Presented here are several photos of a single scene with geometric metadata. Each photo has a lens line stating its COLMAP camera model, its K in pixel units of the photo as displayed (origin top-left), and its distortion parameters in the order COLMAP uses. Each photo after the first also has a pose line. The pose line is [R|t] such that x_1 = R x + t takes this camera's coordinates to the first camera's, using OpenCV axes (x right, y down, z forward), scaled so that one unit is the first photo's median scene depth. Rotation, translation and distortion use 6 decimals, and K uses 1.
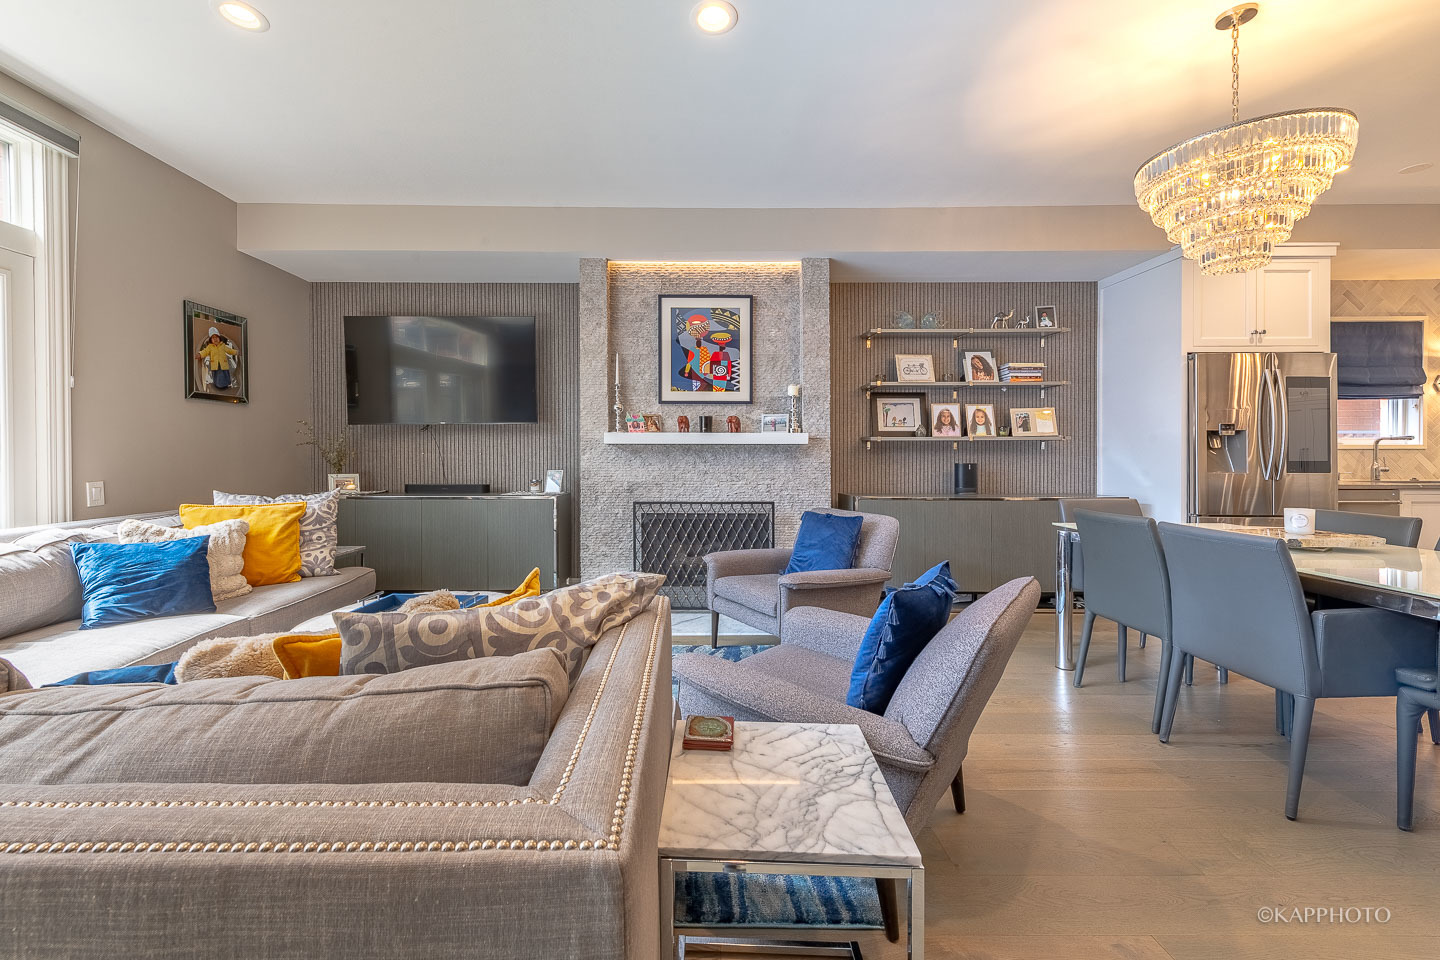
lens RADIAL K [[567.5, 0, 700.2], [0, 567.5, 458.4], [0, 0, 1]] dist [0.010652, -0.000970]
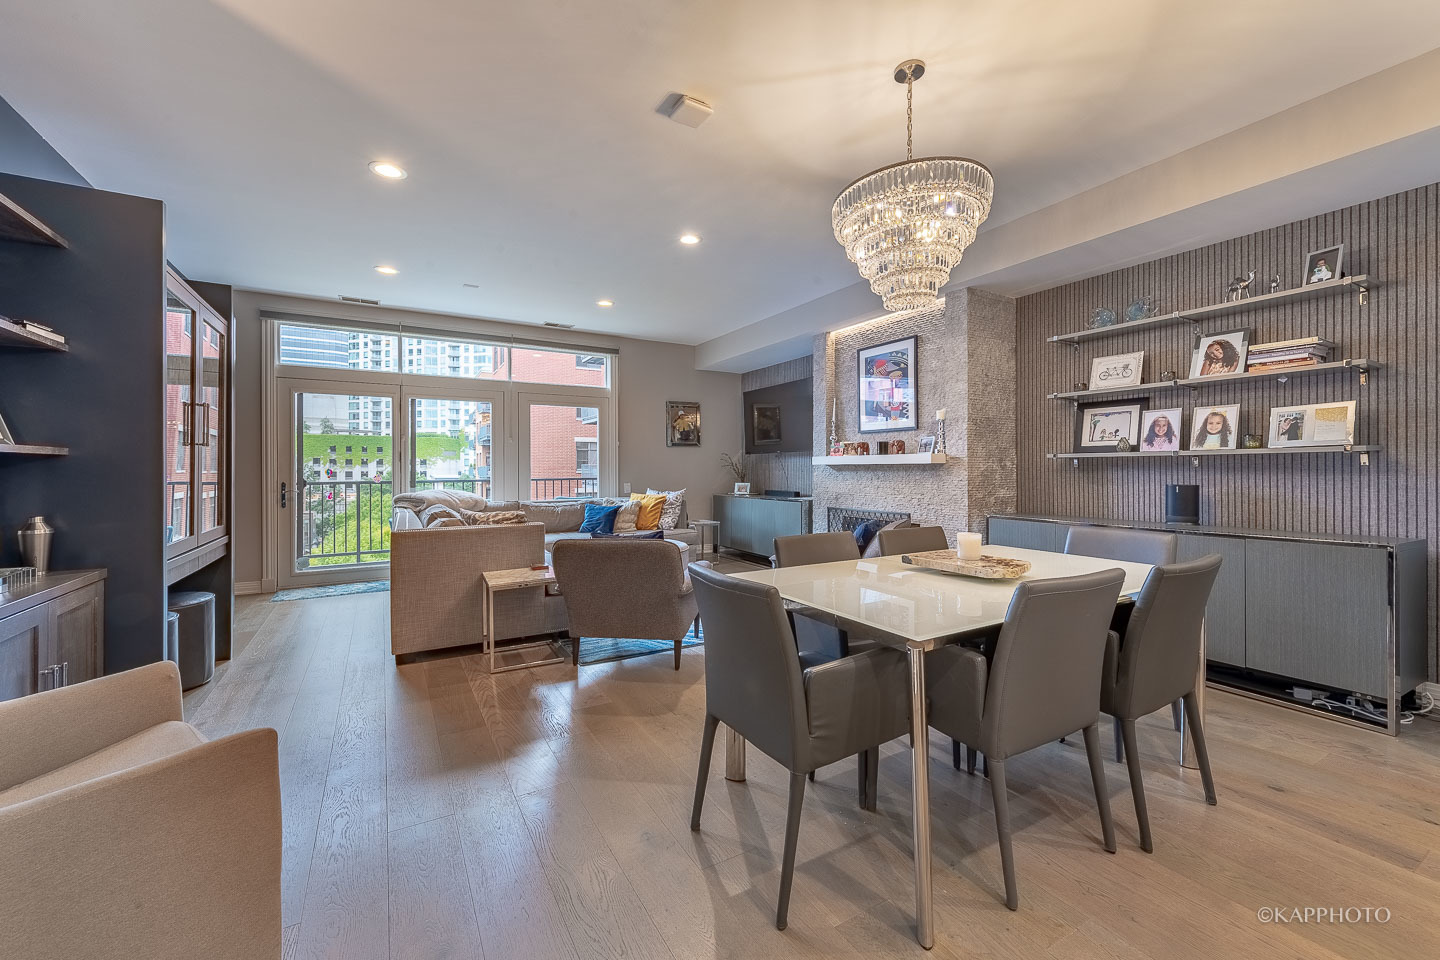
lens RADIAL K [[567.5, 0, 707.0], [0, 567.5, 471.3], [0, 0, 1]] dist [0.010652, -0.000970]
pose [[0.500320, 0.000678, -0.865840, 0.814862], [-0.005076, 0.999985, -0.002150, -0.004655], [0.865826, 0.005471, 0.500316, 0.048451]]
